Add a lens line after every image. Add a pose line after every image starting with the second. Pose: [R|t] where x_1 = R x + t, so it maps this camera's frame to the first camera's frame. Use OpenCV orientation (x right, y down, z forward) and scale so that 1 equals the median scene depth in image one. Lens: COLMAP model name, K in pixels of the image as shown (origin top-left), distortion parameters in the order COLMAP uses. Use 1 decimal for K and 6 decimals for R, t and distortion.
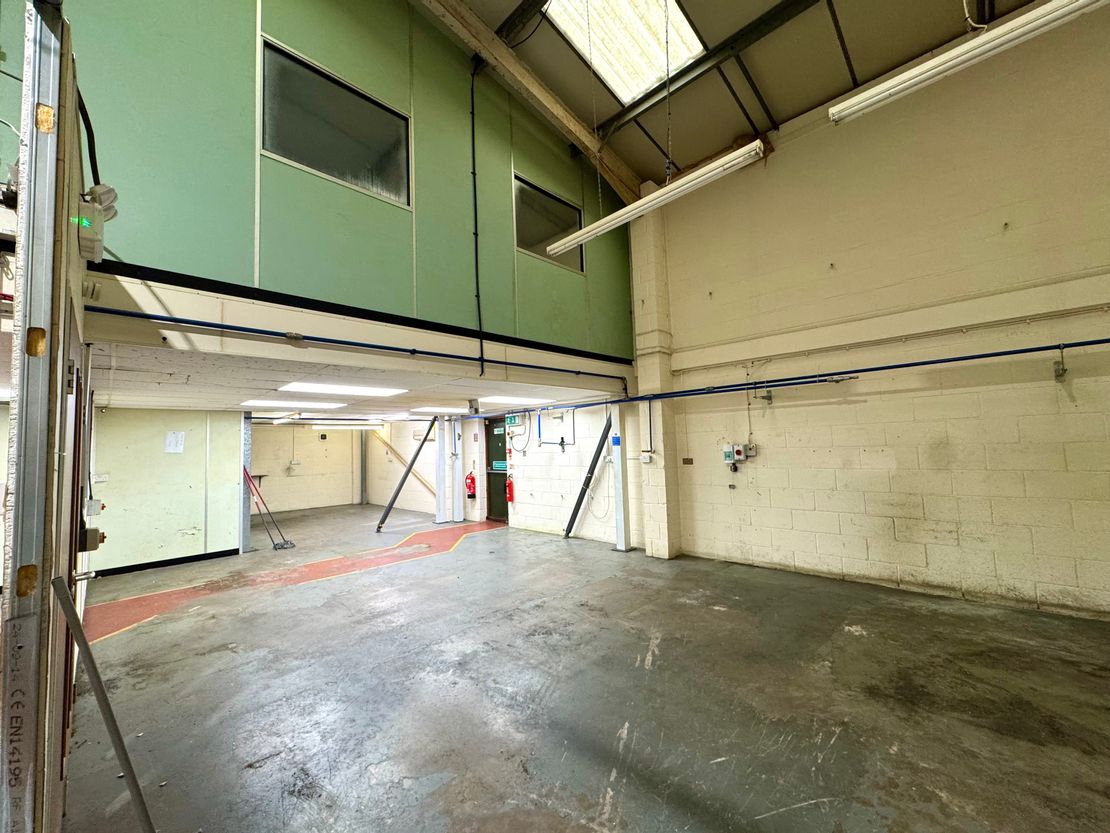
lens RADIAL K [[443.7, 0, 555.0], [0, 443.7, 416.5], [0, 0, 1]] dist [-0.000272, -0.000114]
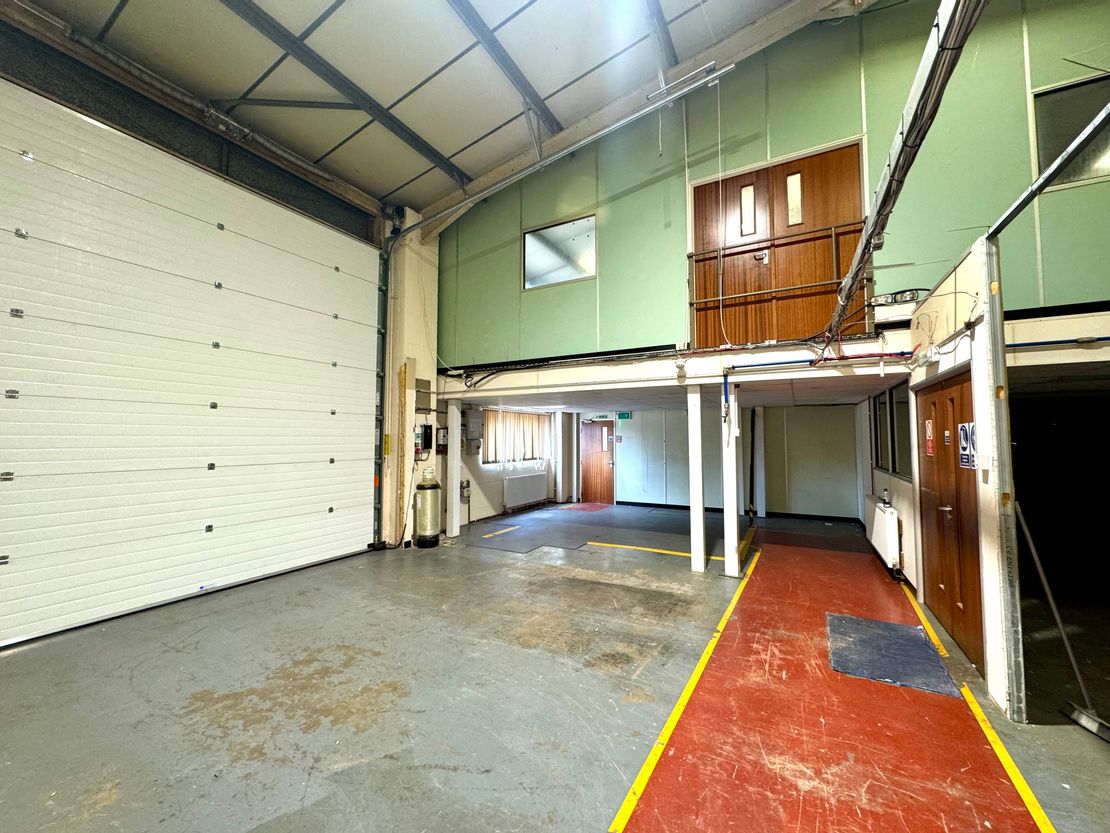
lens RADIAL K [[443.7, 0, 555.0], [0, 443.7, 416.5], [0, 0, 1]] dist [-0.000272, -0.000114]
pose [[0.274335, -0.014953, -0.961518, 0.073048], [0.050438, 0.998727, -0.001141, -0.034297], [0.960311, -0.048185, 0.274740, -0.372581]]
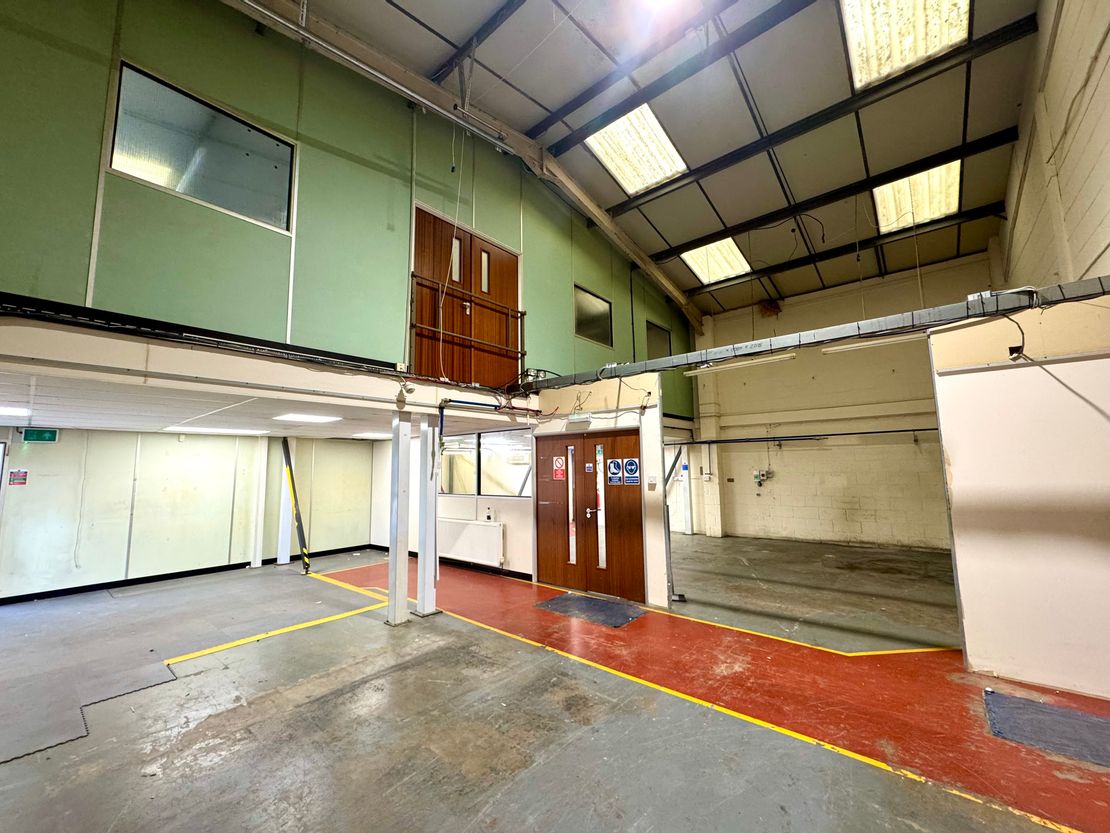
lens RADIAL K [[443.7, 0, 555.0], [0, 443.7, 416.5], [0, 0, 1]] dist [-0.000272, -0.000114]
pose [[0.996419, 0.026199, 0.080389, -0.575888], [-0.021774, 0.998224, -0.055446, -0.038184], [-0.081699, 0.053497, 0.995220, -0.729675]]
